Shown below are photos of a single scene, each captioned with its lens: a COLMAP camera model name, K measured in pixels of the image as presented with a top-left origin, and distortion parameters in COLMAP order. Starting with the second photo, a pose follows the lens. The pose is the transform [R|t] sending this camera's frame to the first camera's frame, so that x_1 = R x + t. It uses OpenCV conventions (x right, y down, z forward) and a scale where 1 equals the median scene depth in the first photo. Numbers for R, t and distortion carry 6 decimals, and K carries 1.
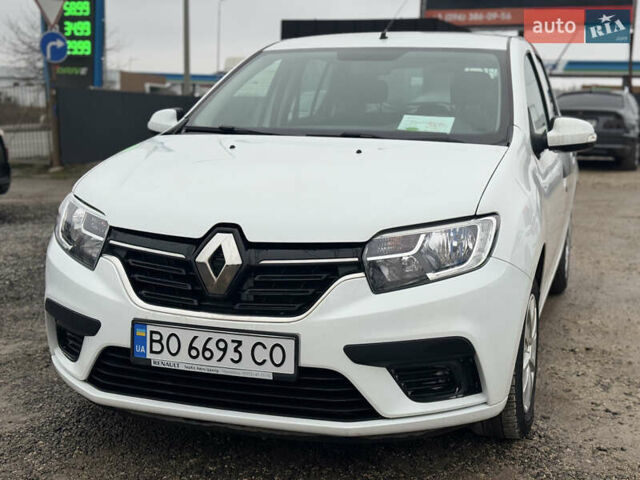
lens RADIAL K [[888.1, 0, 322.5], [0, 888.1, 239.6], [0, 0, 1]] dist [0.129513, 0.000000]
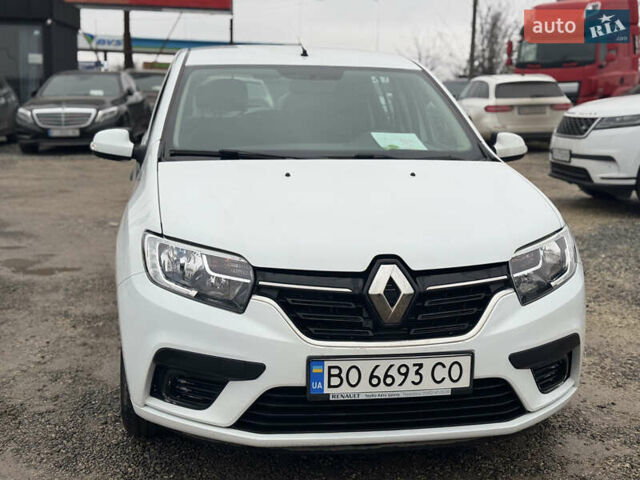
lens RADIAL K [[888.1, 0, 328.8], [0, 888.1, 235.2], [0, 0, 1]] dist [0.129513, 0.000000]
pose [[0.882115, -0.081991, 0.463843, -0.656351], [0.071347, 0.996630, 0.040486, -0.089385], [-0.465599, -0.002620, 0.884992, 0.098092]]
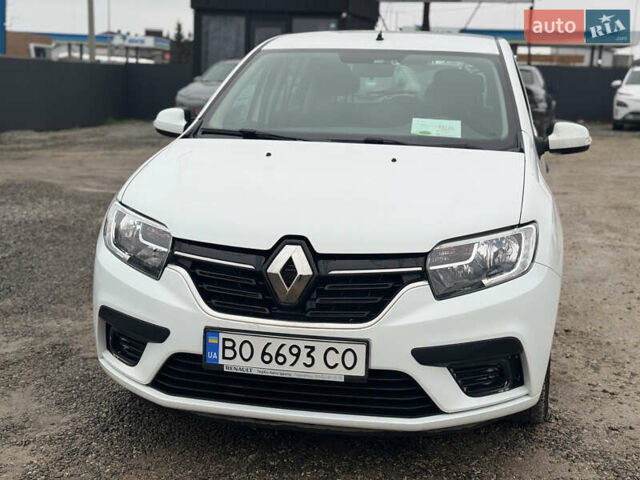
lens RADIAL K [[888.1, 0, 329.4], [0, 888.1, 238.1], [0, 0, 1]] dist [0.129513, 0.000000]
pose [[0.992069, -0.014760, 0.124827, -0.198503], [0.010054, 0.999218, 0.038248, -0.055513], [-0.125294, -0.036690, 0.991441, -0.055974]]
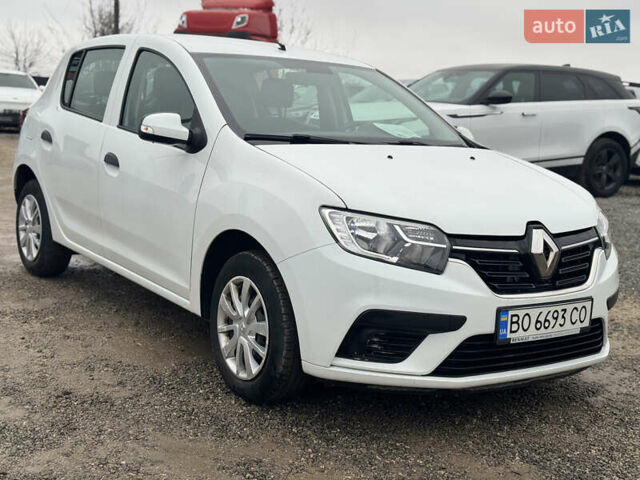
lens RADIAL K [[888.1, 0, 316.8], [0, 888.1, 238.4], [0, 0, 1]] dist [0.129513, 0.000000]
pose [[0.595193, -0.104230, 0.796795, -1.317015], [0.075545, 0.994419, 0.073651, -0.112072], [-0.800024, 0.016357, 0.599745, 0.482010]]
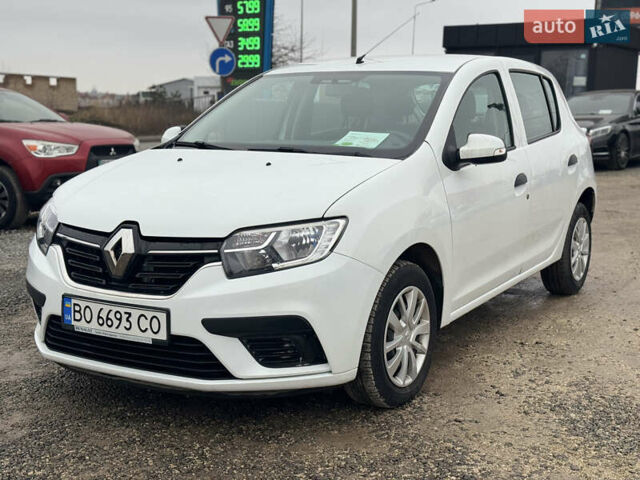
lens RADIAL K [[888.1, 0, 325.3], [0, 888.1, 238.9], [0, 0, 1]] dist [0.129513, 0.000000]
pose [[0.975585, 0.019372, -0.218766, 0.447711], [-0.020277, 0.999793, -0.001890, 0.003965], [0.218684, 0.006280, 0.975776, -0.189886]]
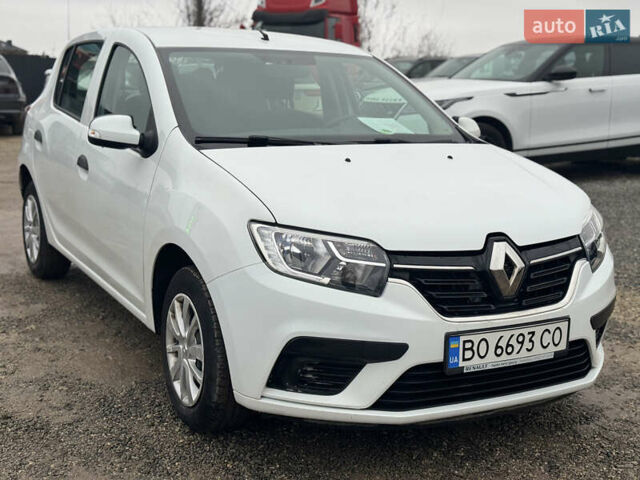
lens RADIAL K [[888.1, 0, 325.3], [0, 888.1, 235.5], [0, 0, 1]] dist [0.129513, 0.000000]
pose [[0.675176, -0.129901, 0.726129, -1.076173], [0.095471, 0.991481, 0.088600, -0.136117], [-0.731452, 0.009504, 0.681827, 0.388511]]
